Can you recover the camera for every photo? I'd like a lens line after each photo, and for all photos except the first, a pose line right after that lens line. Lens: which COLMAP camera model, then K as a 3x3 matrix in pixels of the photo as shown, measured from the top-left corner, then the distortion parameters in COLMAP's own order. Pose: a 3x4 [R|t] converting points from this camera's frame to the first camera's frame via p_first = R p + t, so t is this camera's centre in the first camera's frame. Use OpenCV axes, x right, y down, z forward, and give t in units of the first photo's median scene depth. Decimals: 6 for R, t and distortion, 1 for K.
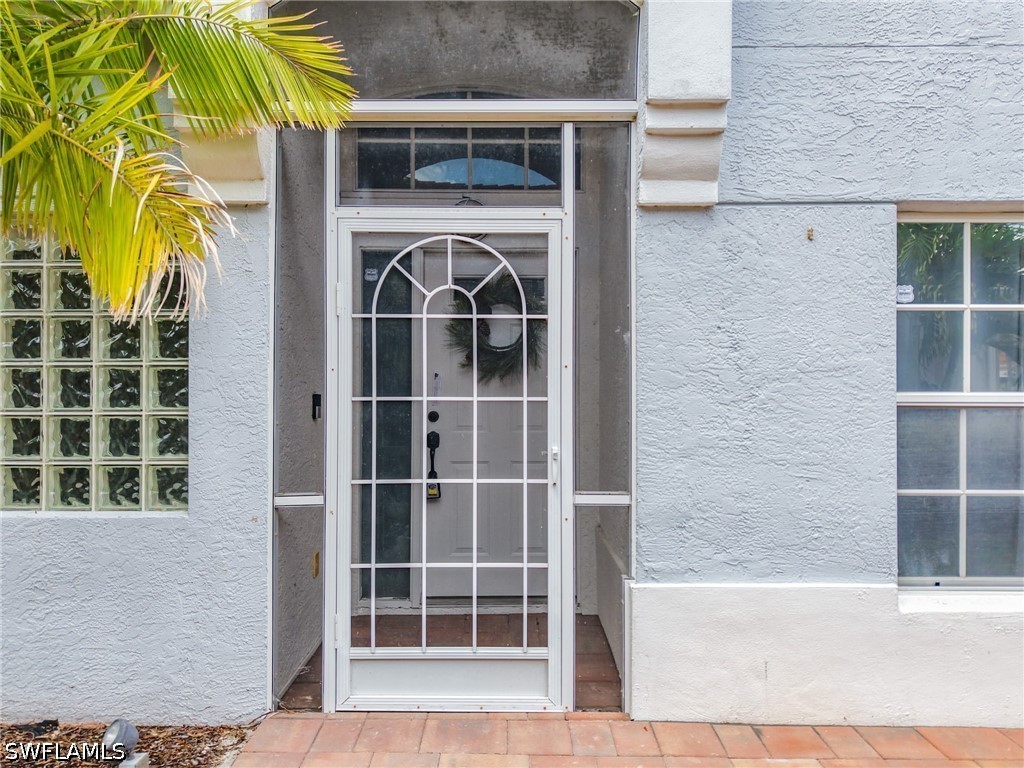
lens RADIAL K [[707.1, 0, 514.8], [0, 707.1, 380.7], [0, 0, 1]] dist [-0.002622, -0.001779]
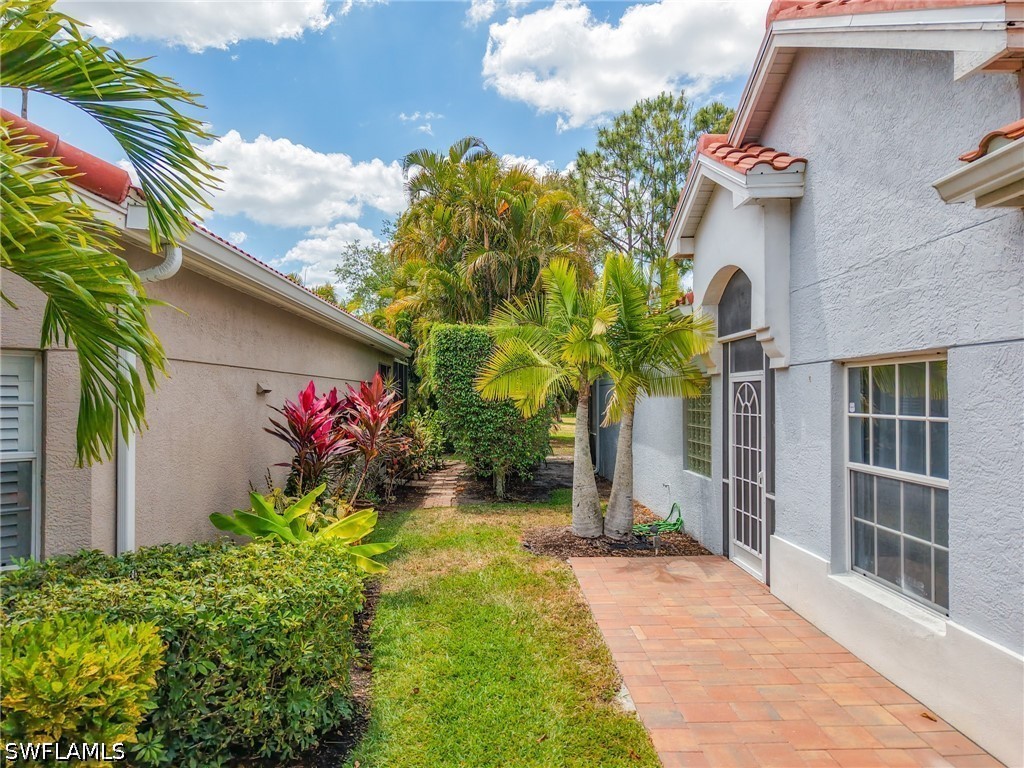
lens RADIAL K [[707.1, 0, 514.8], [0, 707.1, 380.7], [0, 0, 1]] dist [-0.002622, -0.001779]
pose [[0.064736, -0.012527, -0.997824, 2.362881], [0.004944, 0.999913, -0.012233, -0.182182], [0.997890, -0.004142, 0.064792, 0.019990]]
